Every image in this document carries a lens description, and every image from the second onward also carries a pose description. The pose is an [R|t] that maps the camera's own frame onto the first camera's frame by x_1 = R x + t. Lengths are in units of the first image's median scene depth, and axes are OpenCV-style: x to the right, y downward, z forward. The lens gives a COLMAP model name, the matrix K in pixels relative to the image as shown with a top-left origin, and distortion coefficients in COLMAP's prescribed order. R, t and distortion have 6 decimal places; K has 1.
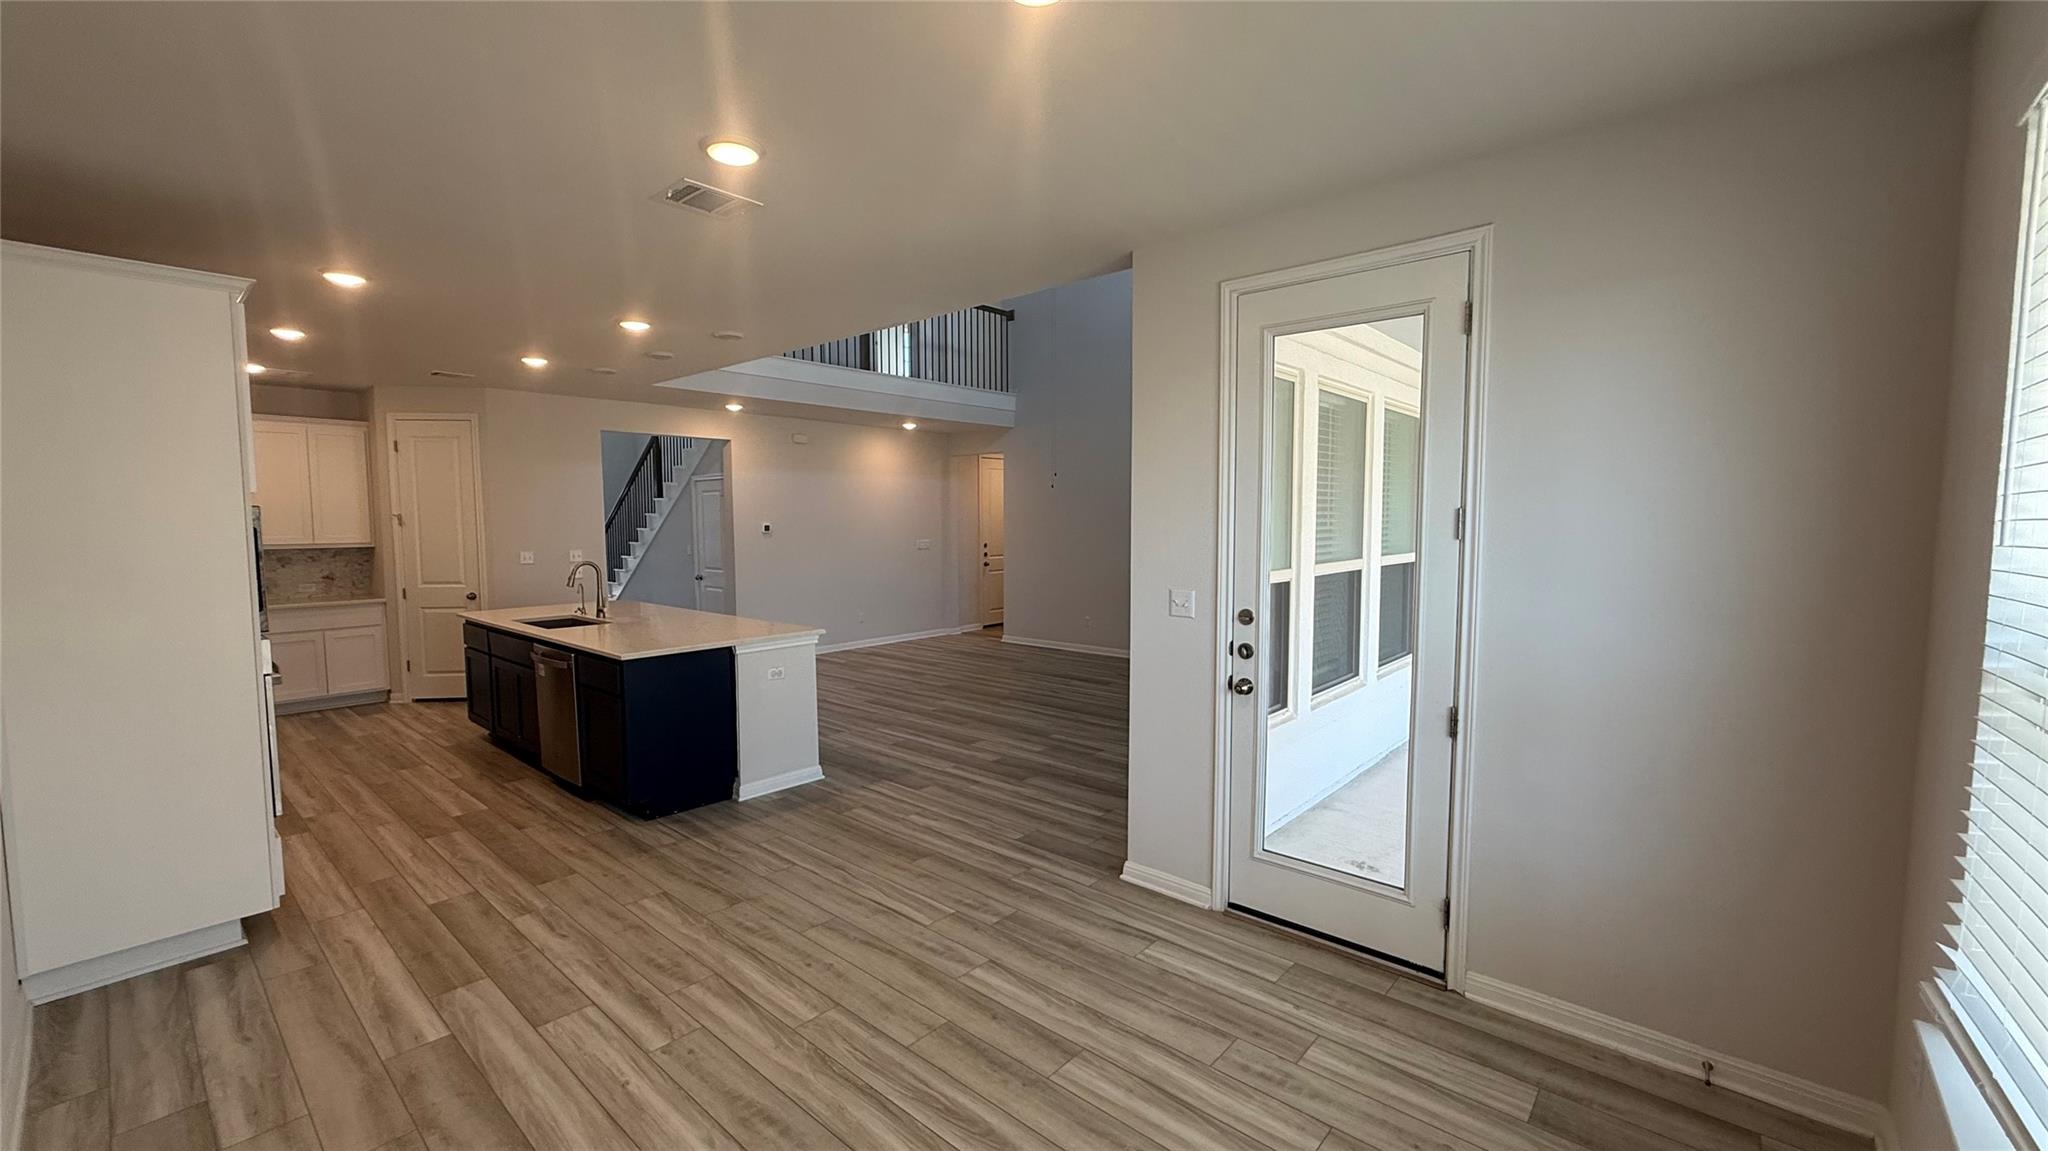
lens RADIAL K [[815.4, 0, 1015.5], [0, 815.4, 573.5], [0, 0, 1]] dist [-0.001540, -0.000096]
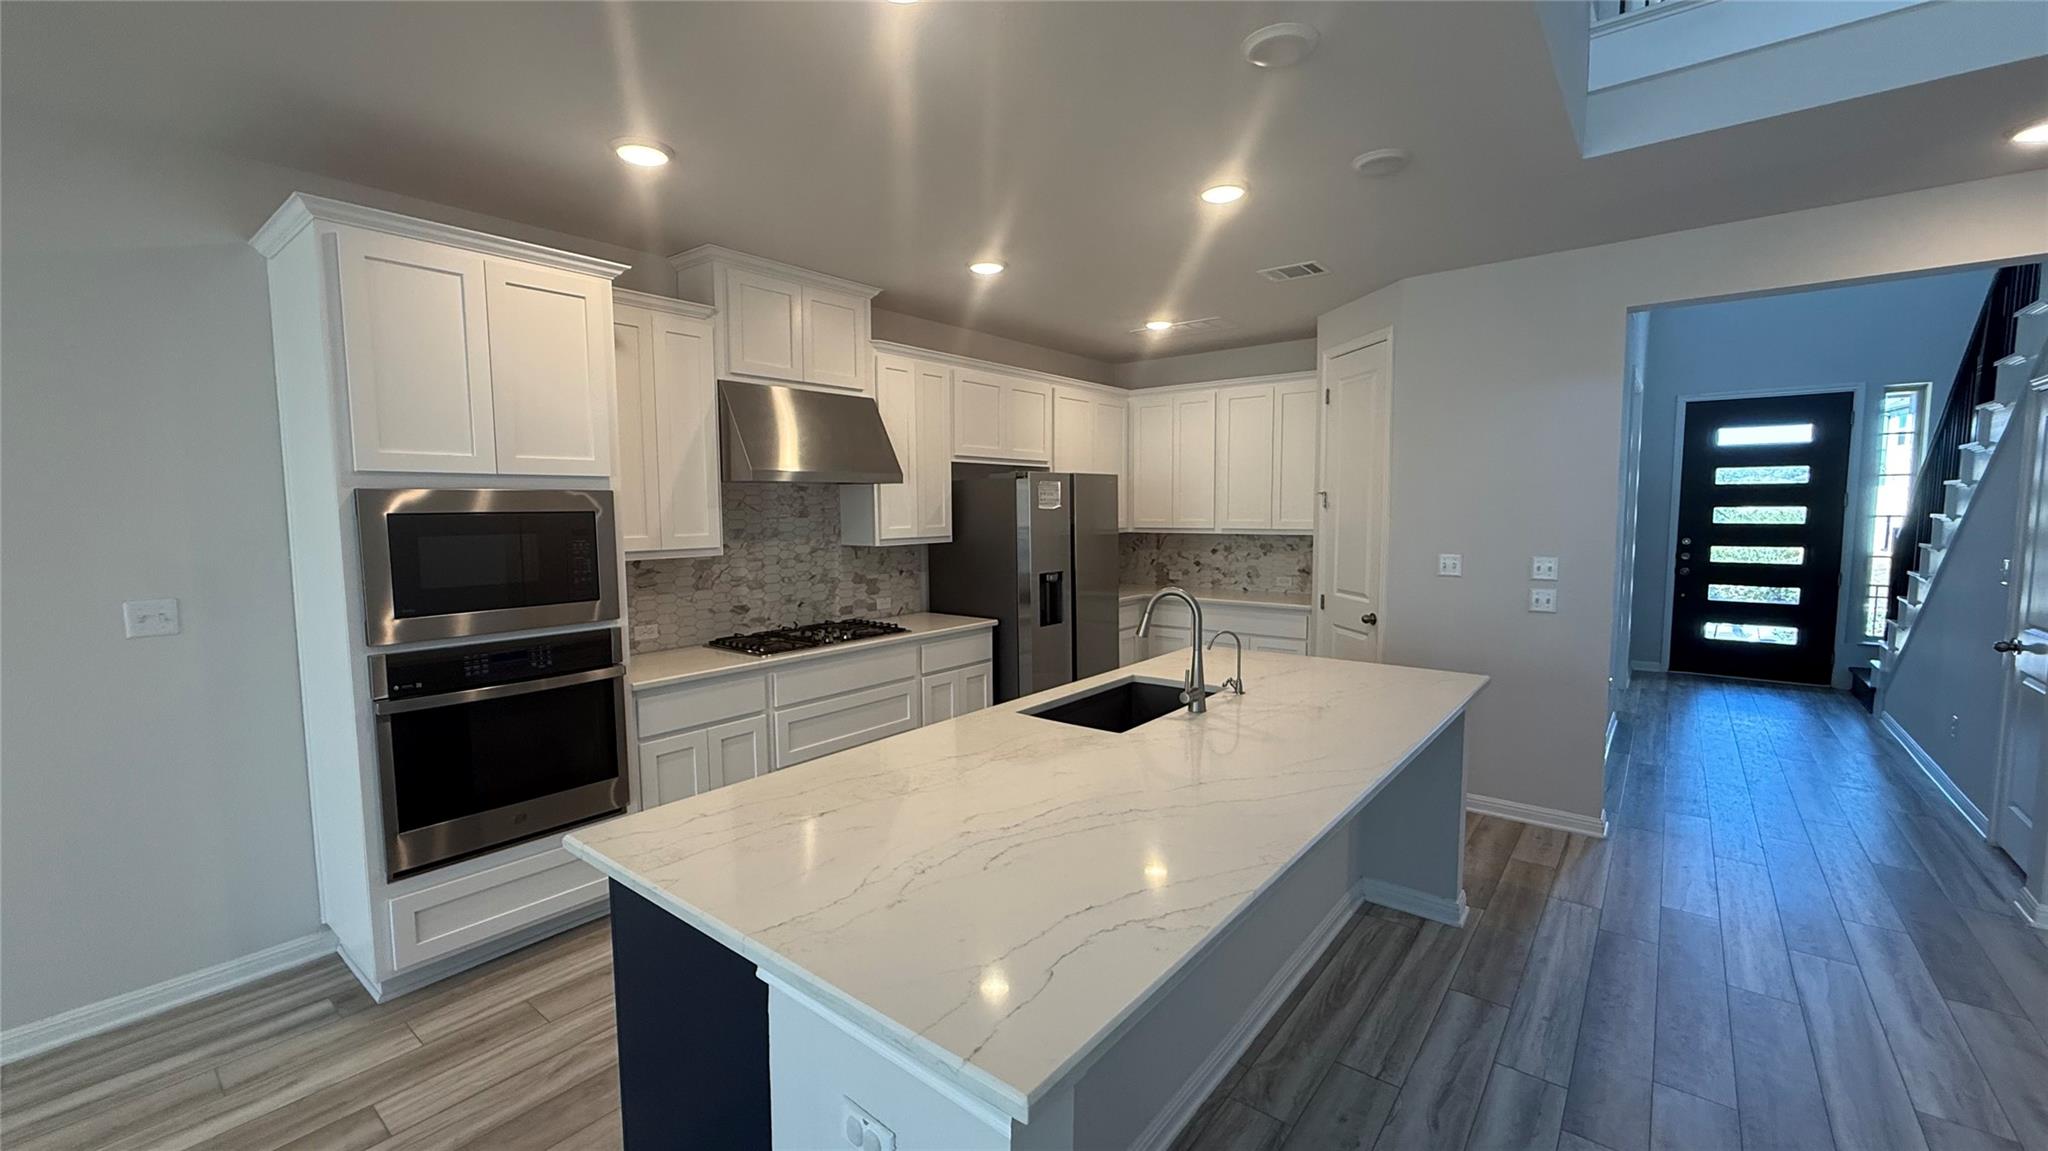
lens RADIAL K [[815.4, 0, 1015.5], [0, 815.4, 573.5], [0, 0, 1]] dist [-0.001540, -0.000096]
pose [[0.046675, 0.086725, -0.995138, -0.060058], [-0.060944, 0.994615, 0.083821, -0.058553], [0.997049, 0.056736, 0.051709, 0.901354]]
